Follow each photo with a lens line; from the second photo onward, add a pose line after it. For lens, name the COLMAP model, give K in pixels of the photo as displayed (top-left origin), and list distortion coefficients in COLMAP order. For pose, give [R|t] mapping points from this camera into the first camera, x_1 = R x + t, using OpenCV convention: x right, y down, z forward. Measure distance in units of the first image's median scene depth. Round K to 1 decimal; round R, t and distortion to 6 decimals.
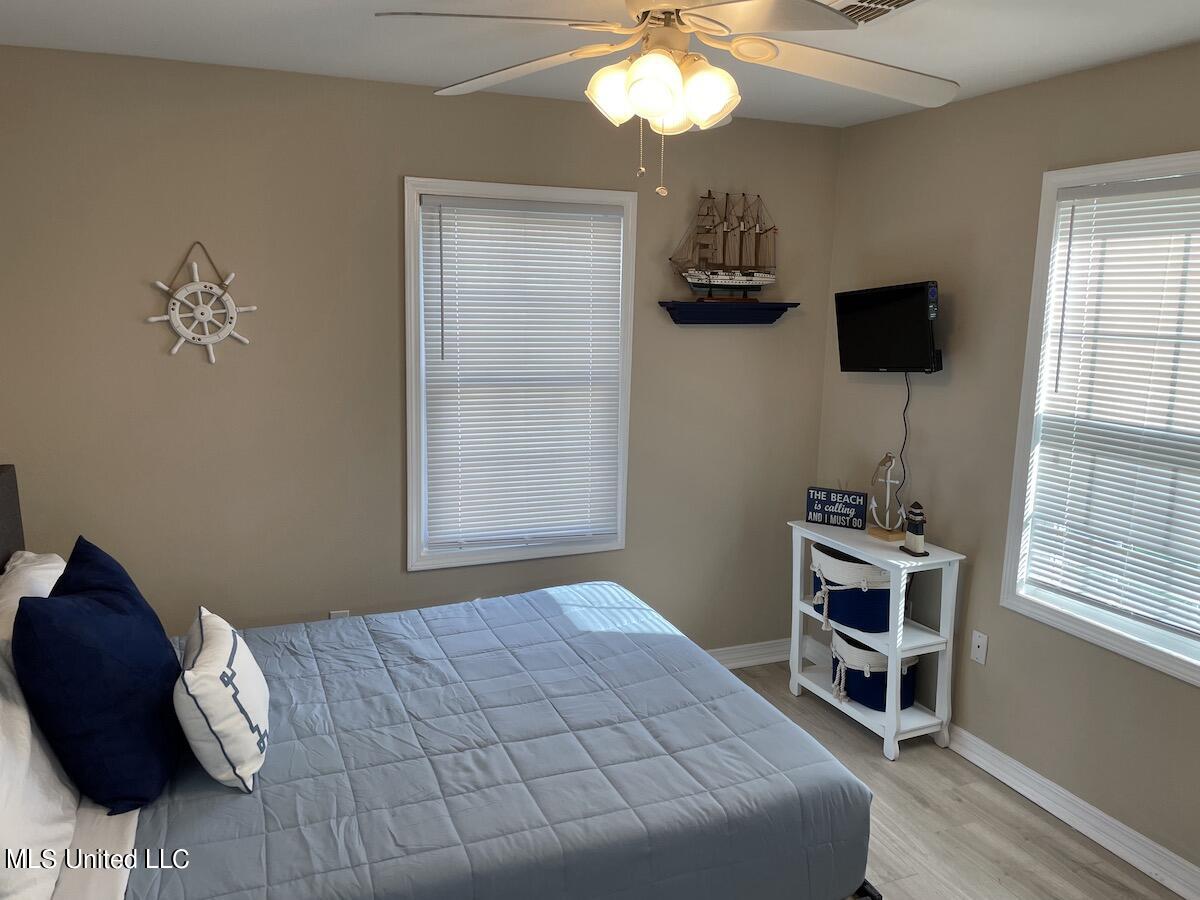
lens RADIAL K [[907.8, 0, 598.3], [0, 907.8, 447.3], [0, 0, 1]] dist [0.085945, -0.110831]
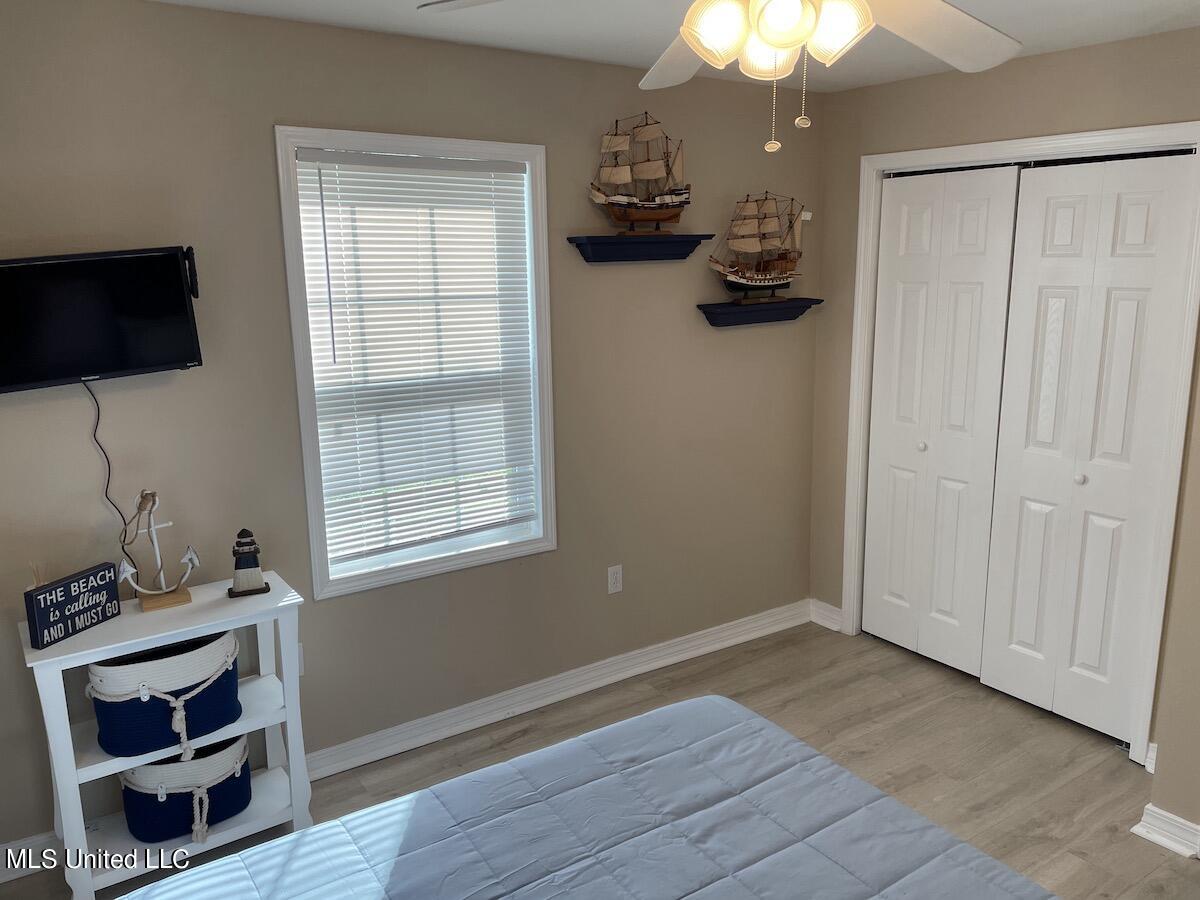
lens RADIAL K [[907.8, 0, 602.7], [0, 907.8, 442.2], [0, 0, 1]] dist [0.085945, -0.110831]
pose [[-0.218548, -0.210466, 0.952859, -0.480164], [0.162663, 0.954945, 0.248235, -0.165831], [-0.962173, 0.209246, -0.174466, 0.871128]]
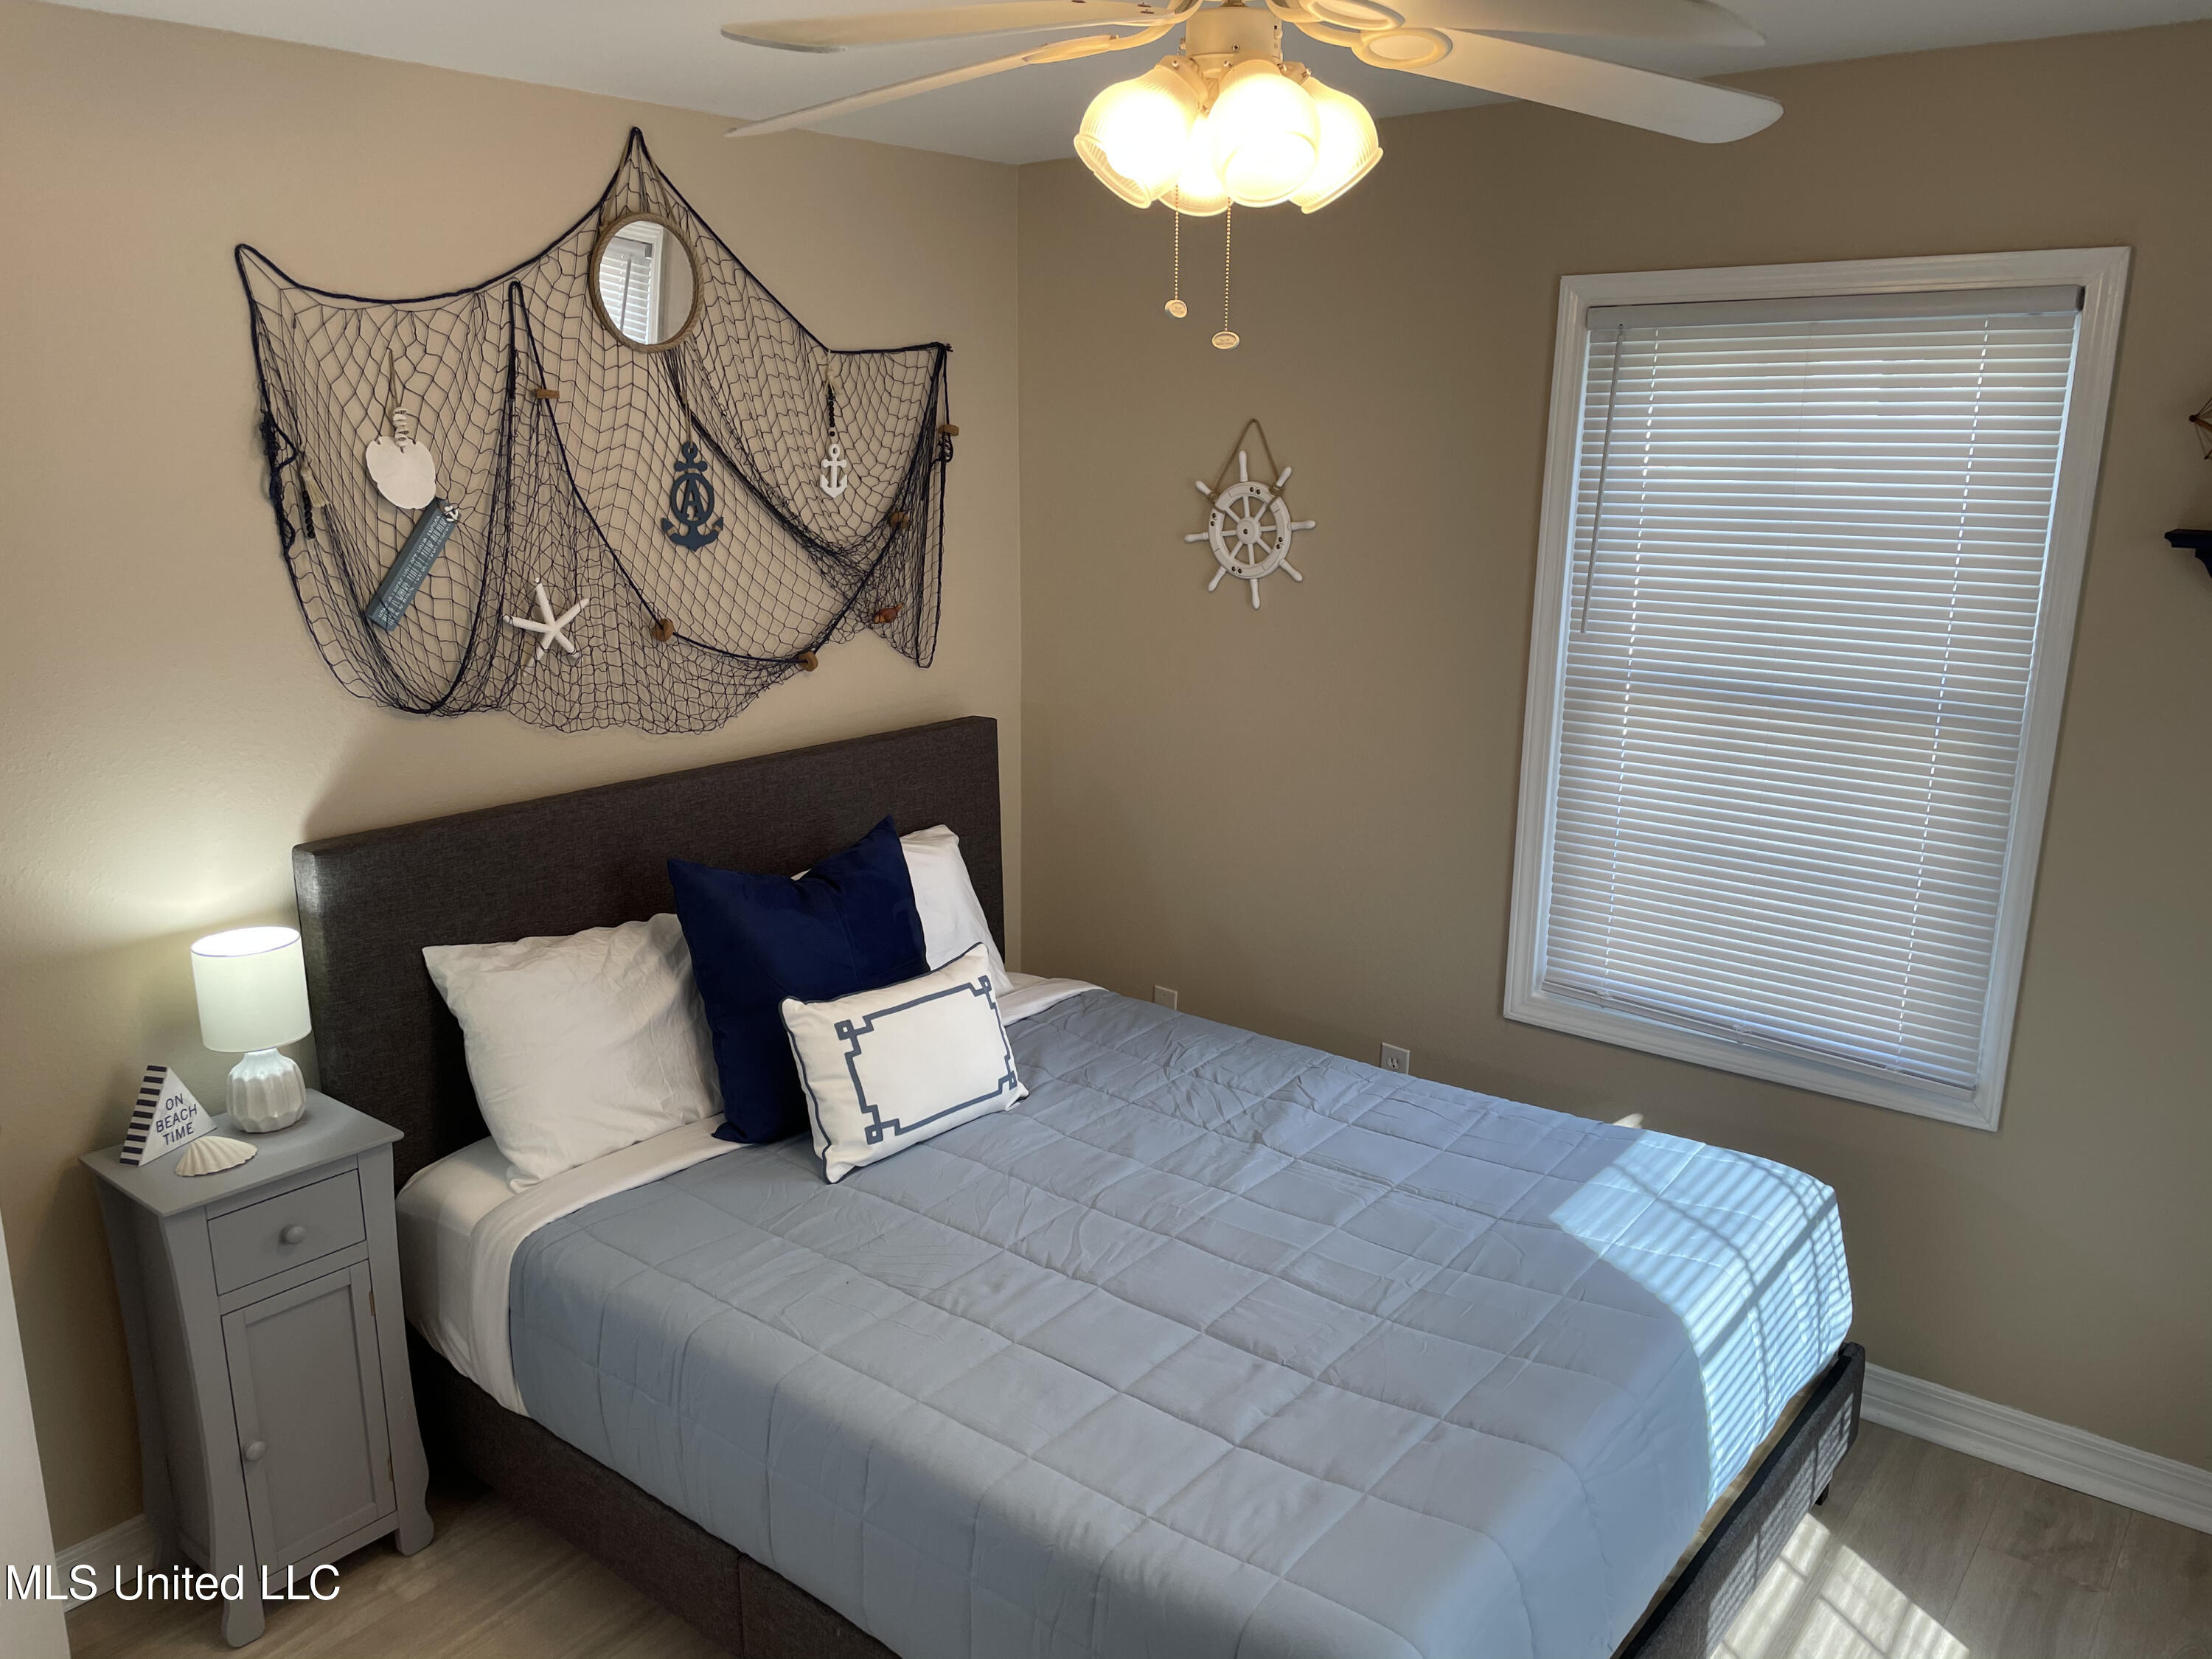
lens RADIAL K [[1673.5, 0, 1090.3], [0, 1673.5, 821.0], [0, 0, 1]] dist [0.085945, -0.110831]
pose [[0.488284, 0.187767, -0.852245, 0.559029], [-0.140586, 0.980748, 0.135532, -0.088413], [0.861286, 0.053636, 0.505281, 0.311356]]
